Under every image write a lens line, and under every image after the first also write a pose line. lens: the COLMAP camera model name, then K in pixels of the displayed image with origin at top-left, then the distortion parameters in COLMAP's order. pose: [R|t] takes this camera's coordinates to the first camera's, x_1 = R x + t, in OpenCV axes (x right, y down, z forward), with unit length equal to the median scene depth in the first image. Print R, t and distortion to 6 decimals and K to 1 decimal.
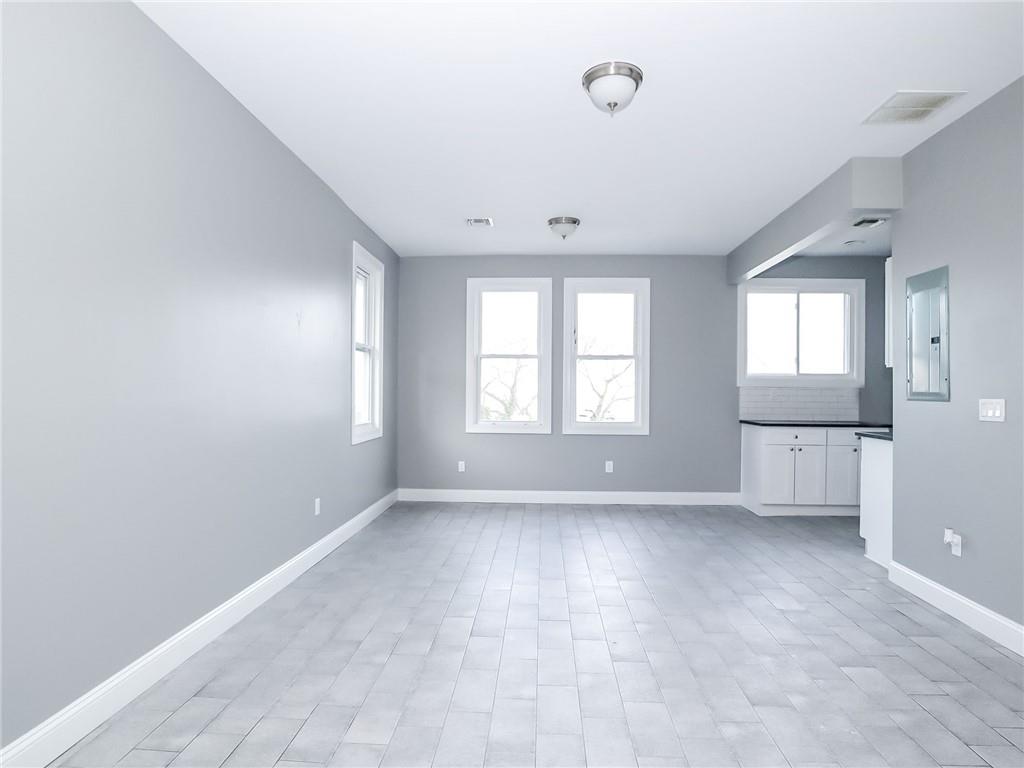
lens RADIAL K [[629.5, 0, 512.0], [0, 629.5, 384.0], [0, 0, 1]] dist [0.002281, 0.000687]
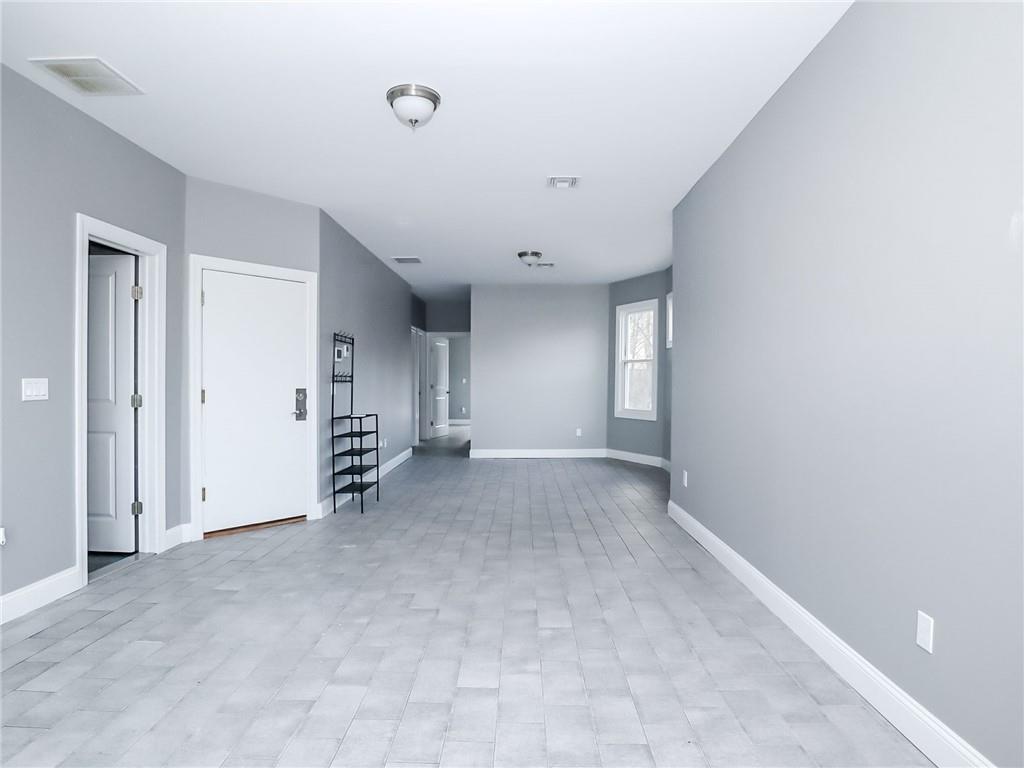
lens RADIAL K [[629.5, 0, 512.0], [0, 629.5, 384.0], [0, 0, 1]] dist [0.002281, 0.000687]
pose [[-0.999194, -0.012482, -0.038140, 0.021136], [-0.012314, 0.999913, -0.004640, 0.028267], [0.038195, -0.004167, -0.999262, 2.114639]]
